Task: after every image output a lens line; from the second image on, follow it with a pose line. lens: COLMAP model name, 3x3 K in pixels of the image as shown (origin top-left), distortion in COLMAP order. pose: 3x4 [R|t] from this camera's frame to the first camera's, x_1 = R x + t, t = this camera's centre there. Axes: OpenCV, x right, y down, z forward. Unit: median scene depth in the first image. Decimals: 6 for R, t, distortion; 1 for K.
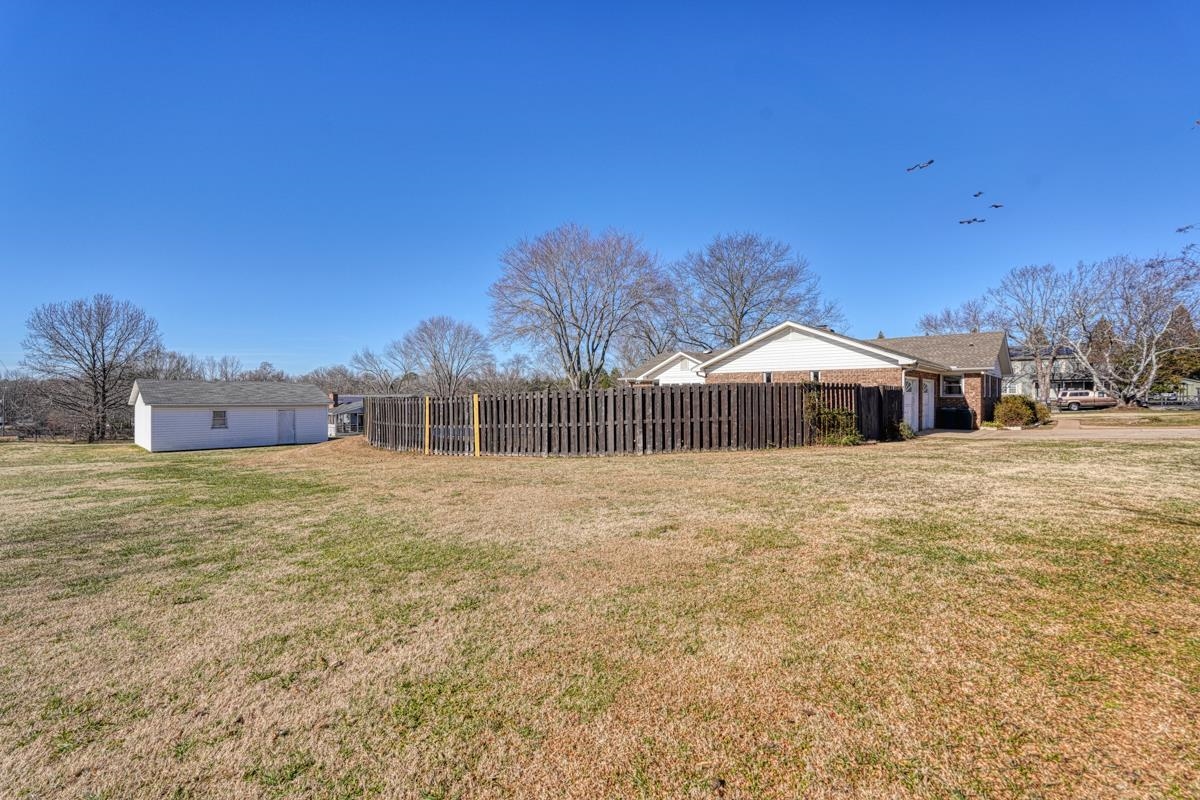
lens RADIAL K [[525.4, 0, 595.0], [0, 525.4, 399.9], [0, 0, 1]] dist [-0.008263, 0.000387]
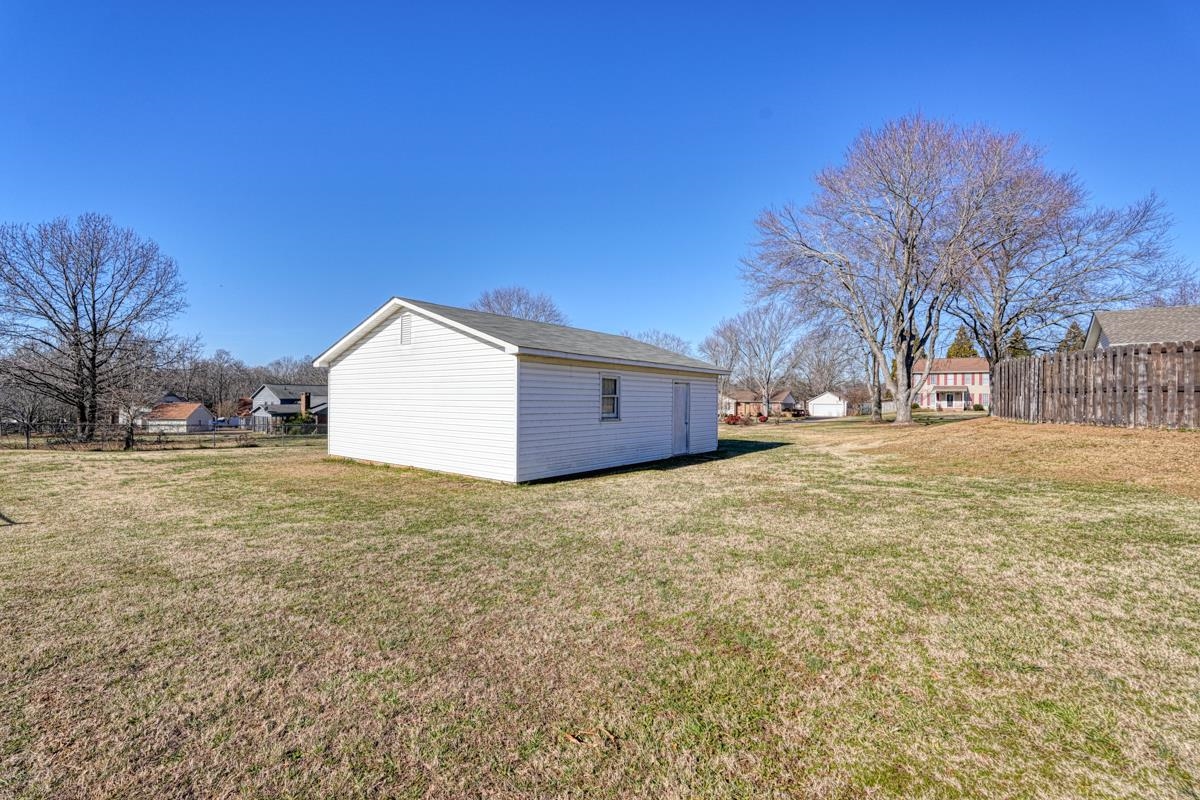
lens RADIAL K [[525.4, 0, 595.0], [0, 525.4, 399.9], [0, 0, 1]] dist [-0.008263, 0.000387]
pose [[0.994559, 0.012814, 0.103384, -0.395524], [-0.012609, 0.999917, -0.002631, 0.020182], [-0.103409, 0.001314, 0.994638, 0.298242]]
